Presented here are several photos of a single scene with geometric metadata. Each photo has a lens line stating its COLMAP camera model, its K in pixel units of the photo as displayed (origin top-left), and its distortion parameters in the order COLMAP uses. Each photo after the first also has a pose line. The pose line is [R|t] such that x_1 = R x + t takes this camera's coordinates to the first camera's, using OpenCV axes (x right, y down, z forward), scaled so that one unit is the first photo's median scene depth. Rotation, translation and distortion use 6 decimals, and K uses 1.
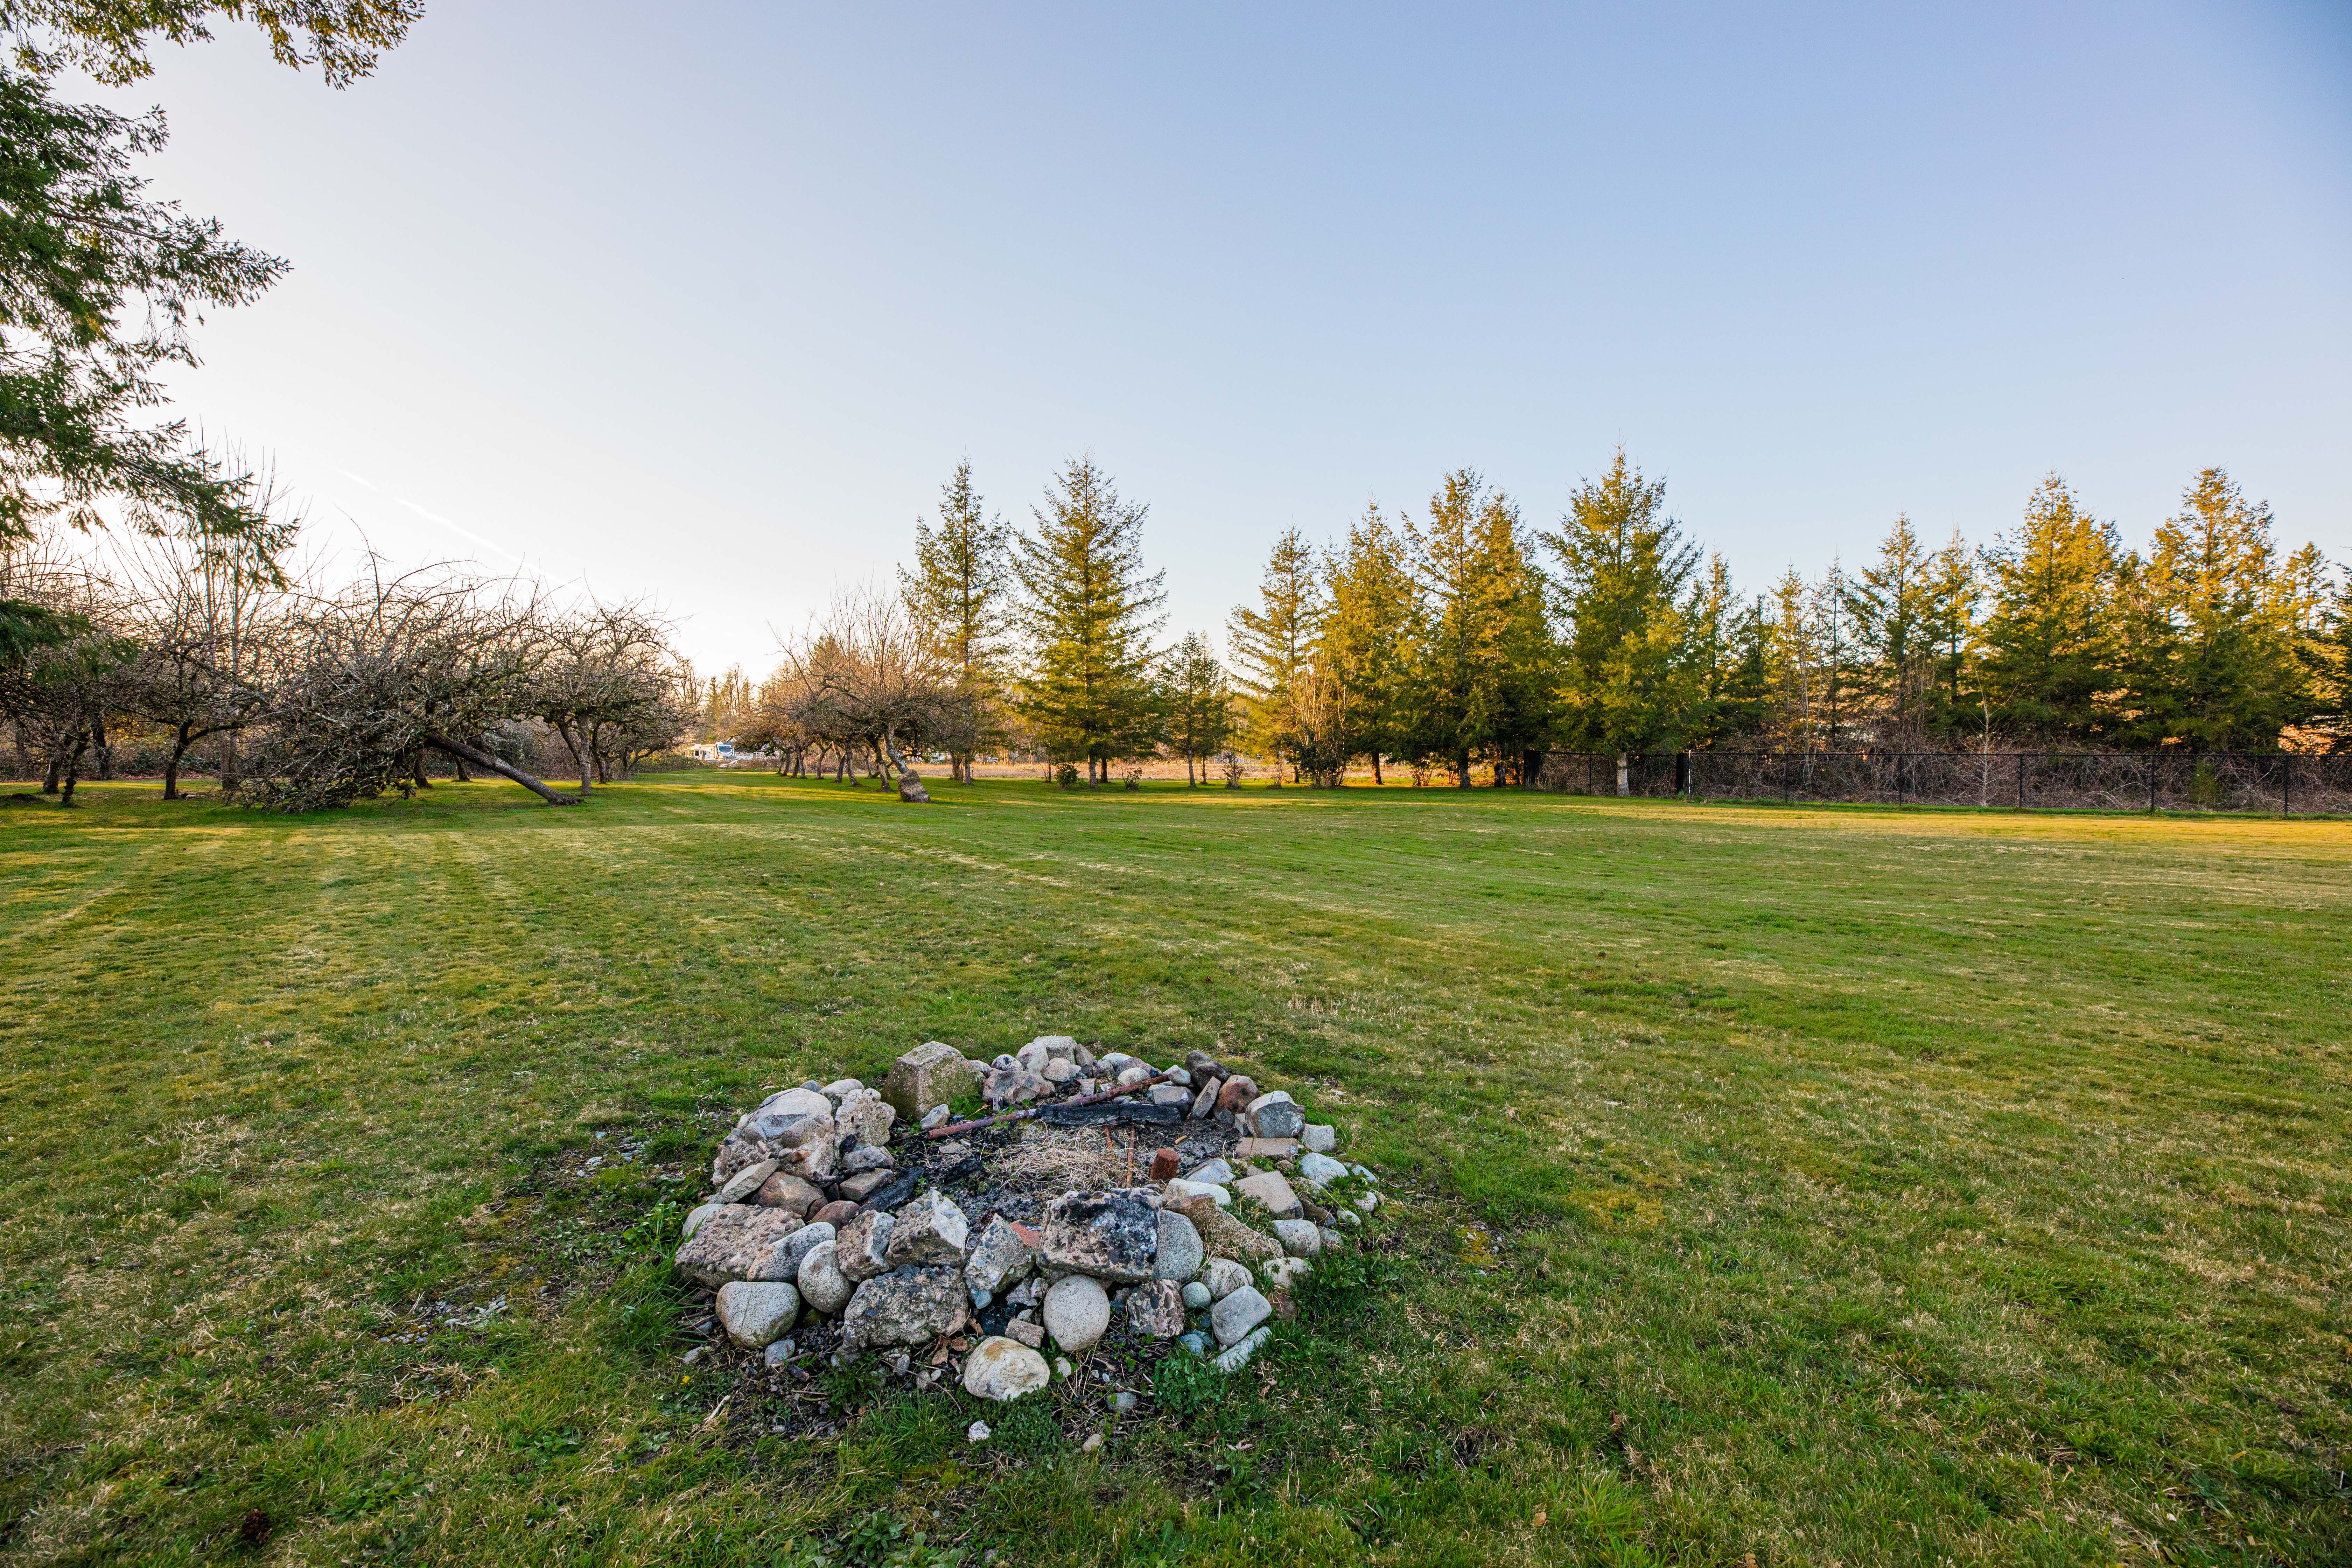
lens RADIAL K [[945.0, 0, 1172.2], [0, 945.0, 775.9], [0, 0, 1]] dist [-0.000022, 0.000020]
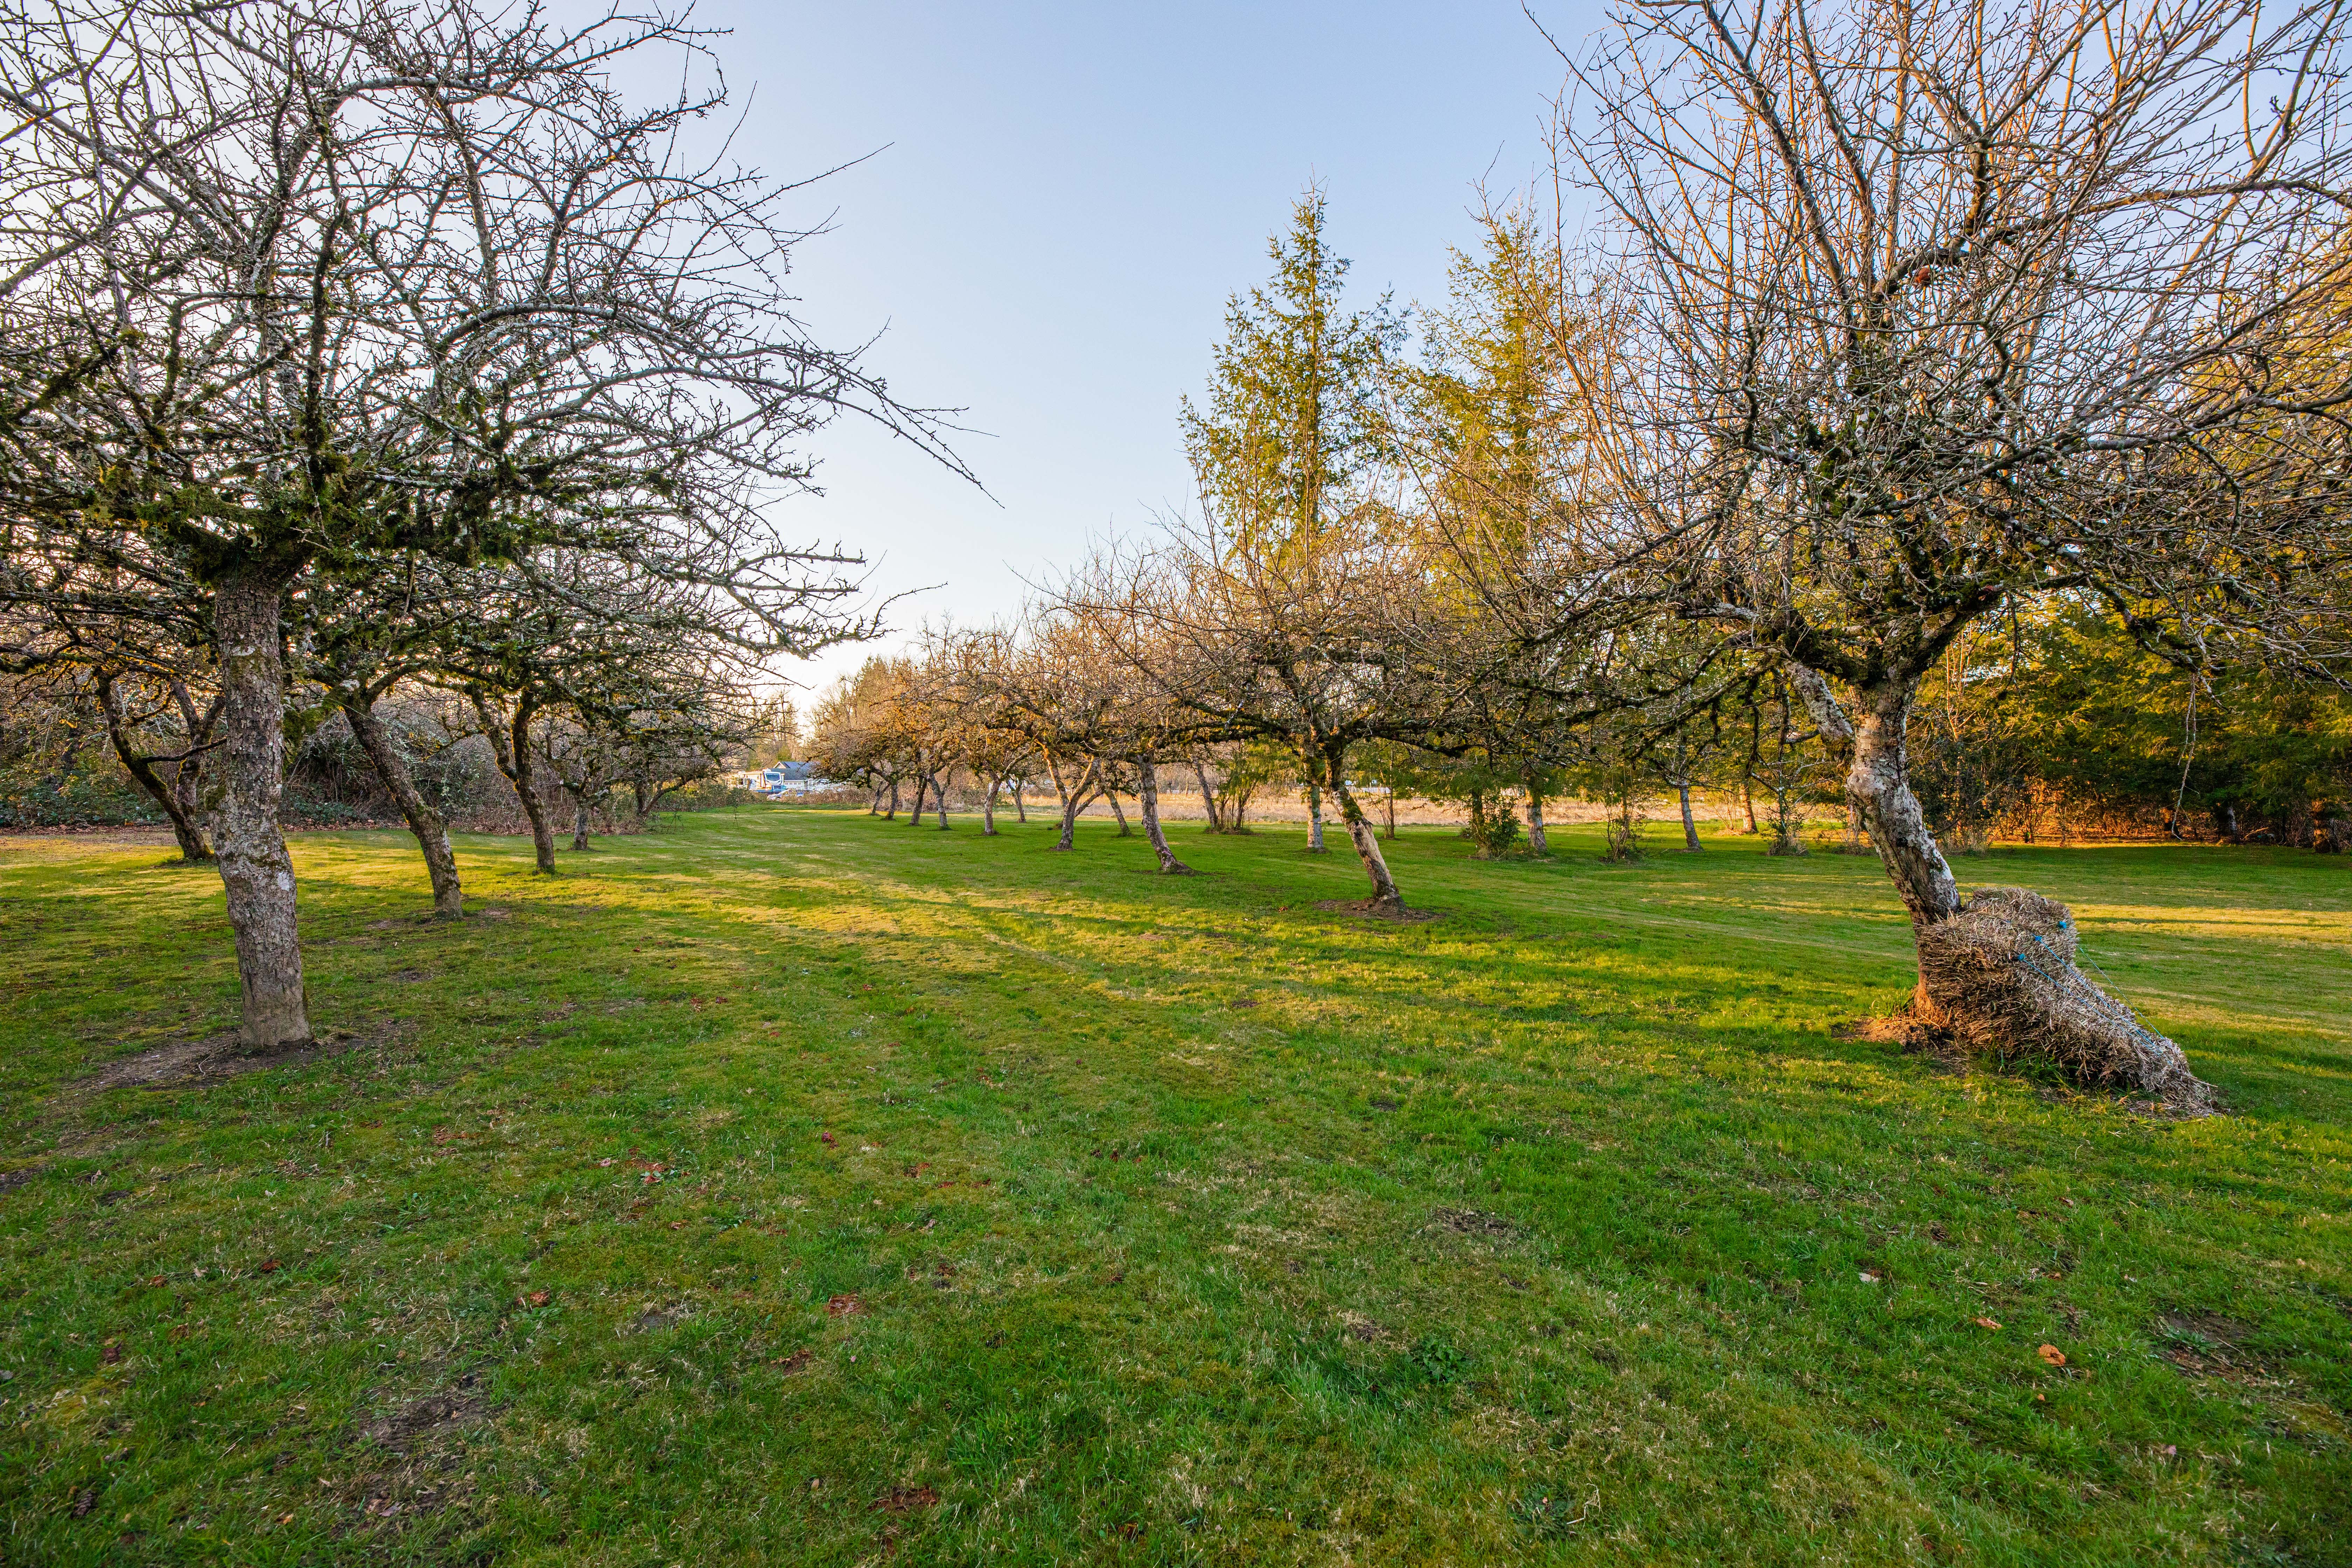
lens RADIAL K [[945.0, 0, 1172.2], [0, 945.0, 775.9], [0, 0, 1]] dist [-0.000022, 0.000020]
pose [[0.999598, -0.011280, -0.026029, -0.266816], [0.010696, 0.999690, -0.022471, -0.016747], [0.026274, 0.022183, 0.999409, 0.478396]]
